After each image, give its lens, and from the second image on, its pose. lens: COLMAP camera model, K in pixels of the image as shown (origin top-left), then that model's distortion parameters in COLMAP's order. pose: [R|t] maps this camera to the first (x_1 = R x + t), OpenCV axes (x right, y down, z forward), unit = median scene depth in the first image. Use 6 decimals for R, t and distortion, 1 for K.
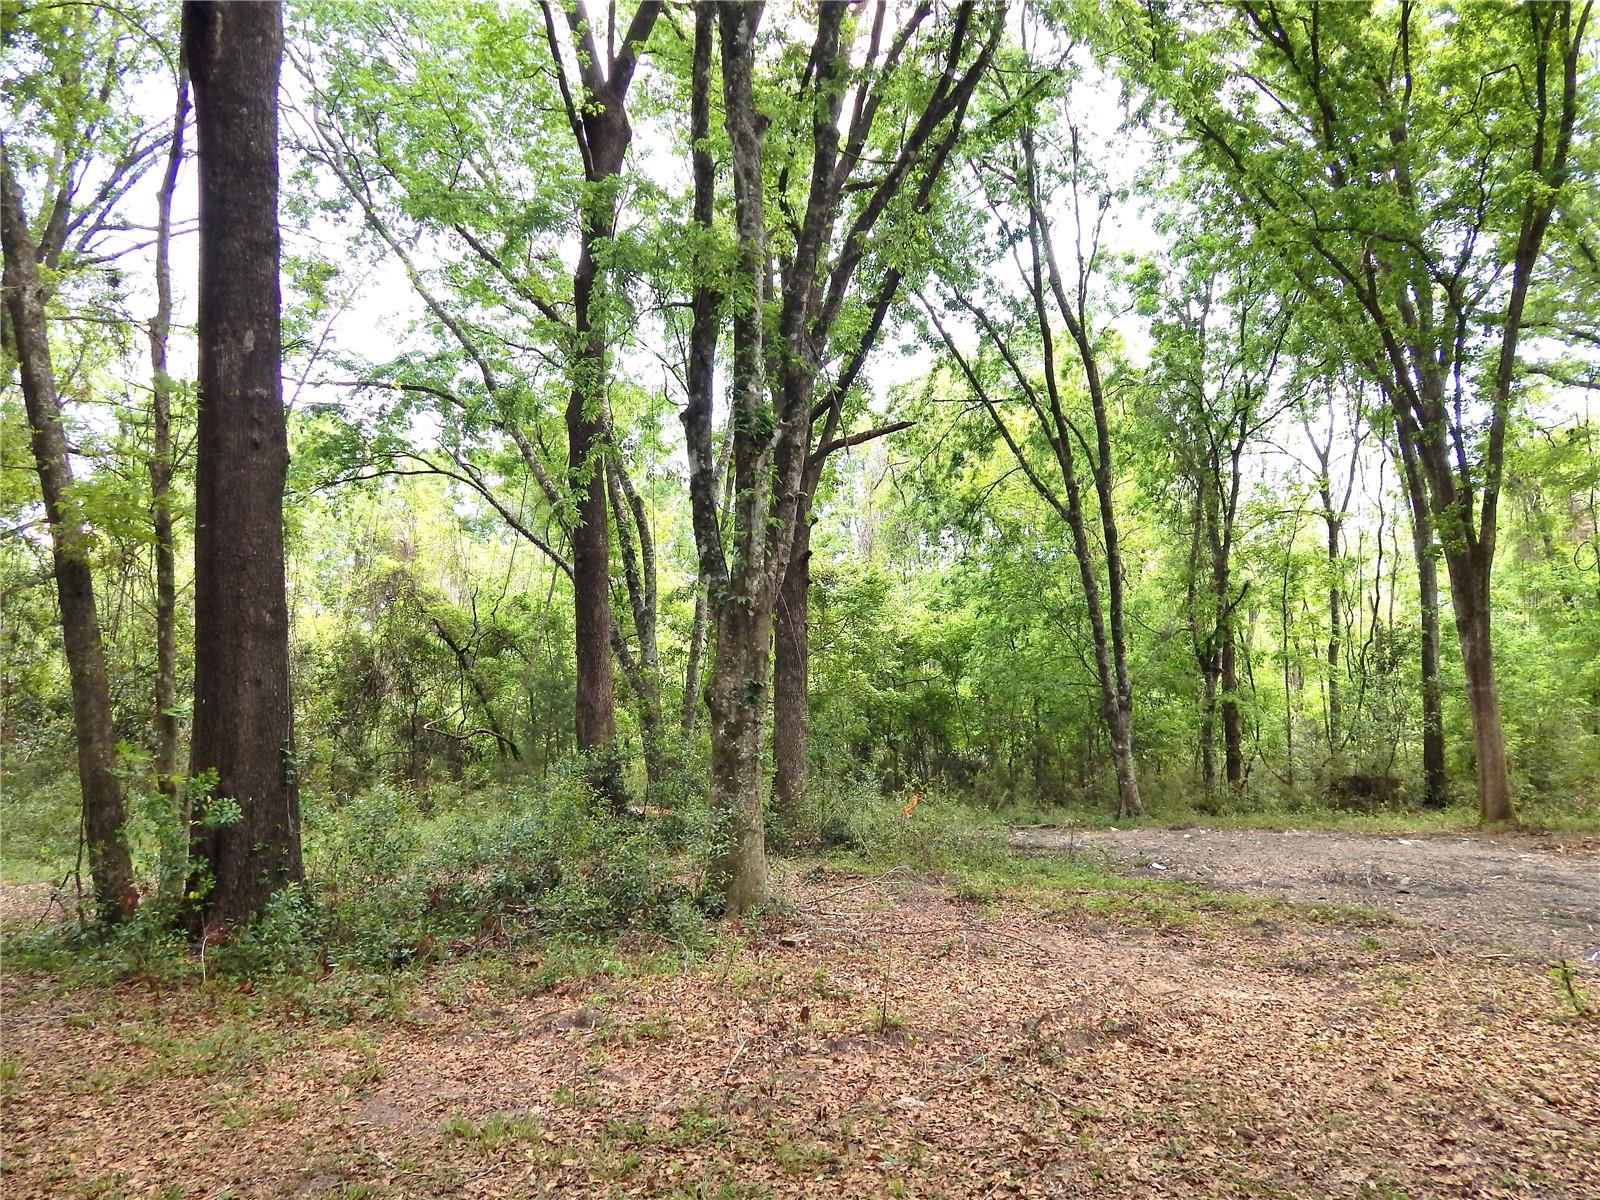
lens RADIAL K [[1037.8, 0, 801.6], [0, 1037.8, 604.1], [0, 0, 1]] dist [0.000649, -0.013620]
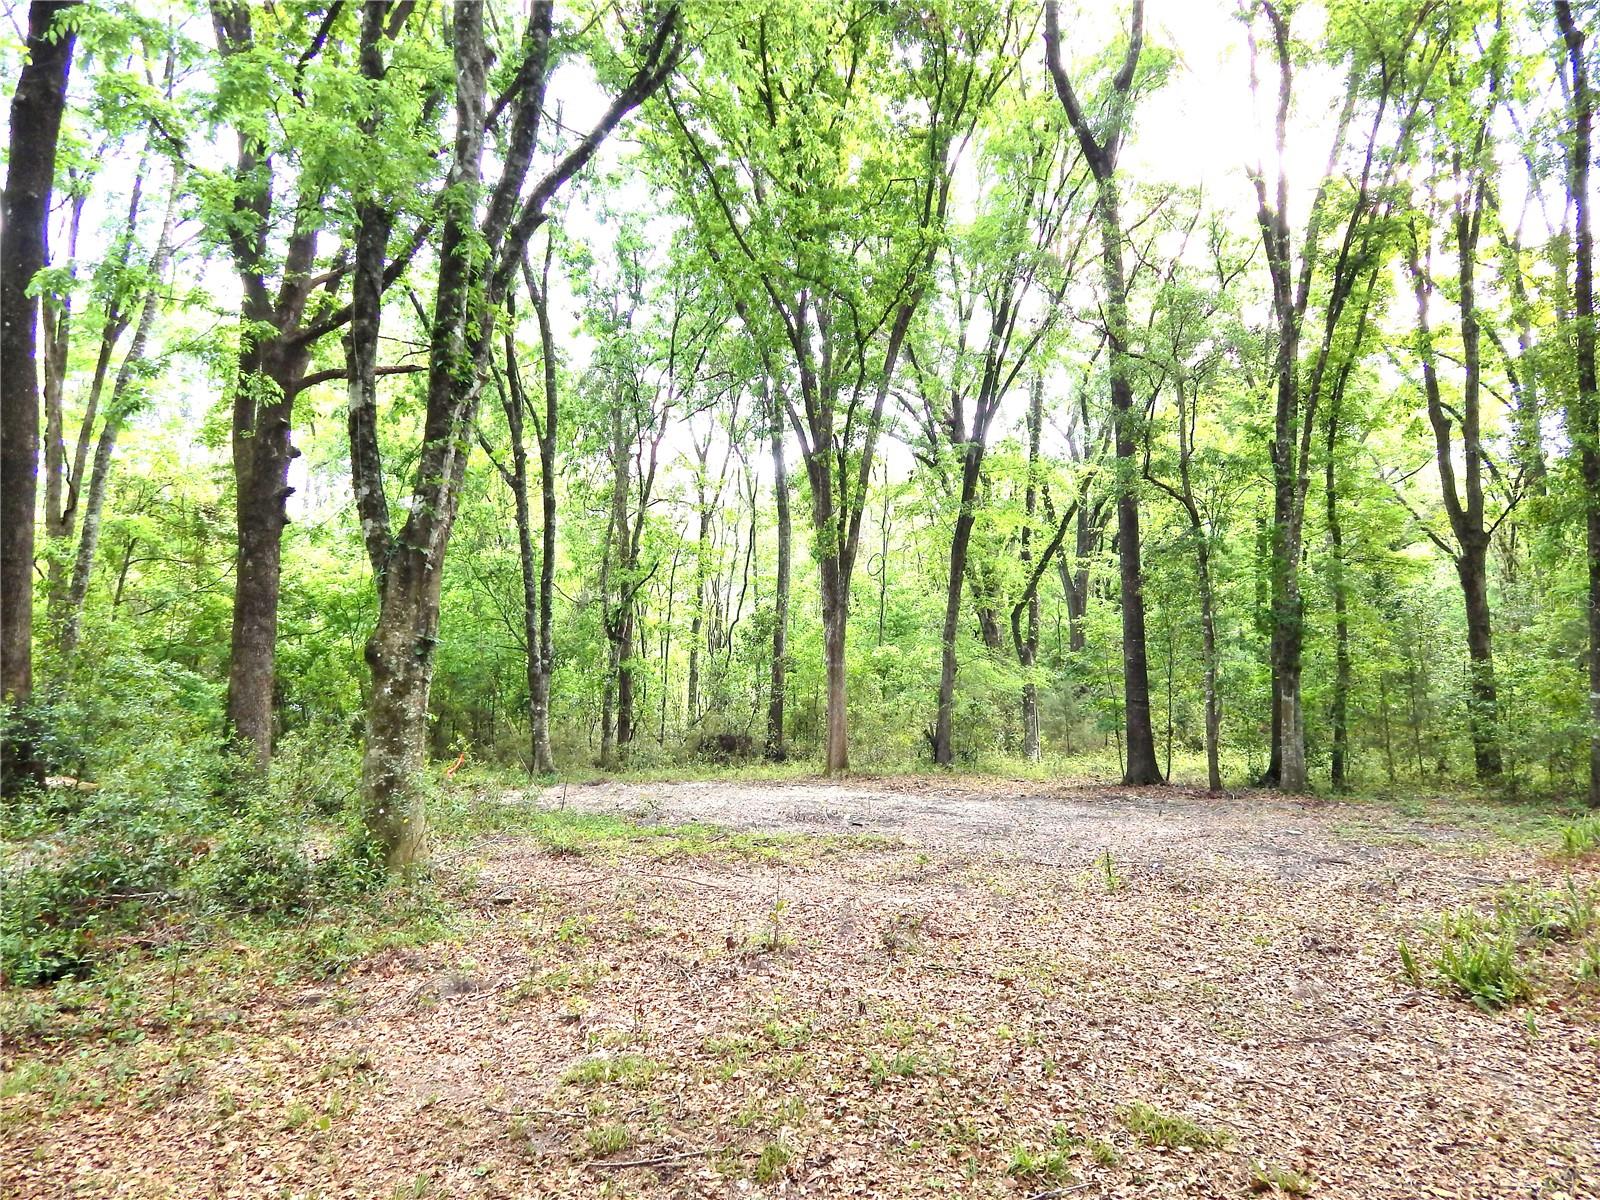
lens RADIAL K [[1037.8, 0, 813.2], [0, 1037.8, 600.0], [0, 0, 1]] dist [0.000649, -0.013620]
pose [[0.799379, 0.069911, 0.596746, -0.102736], [-0.089566, 0.995975, 0.003296, 0.001416], [-0.594114, -0.056083, 0.802423, 0.008043]]
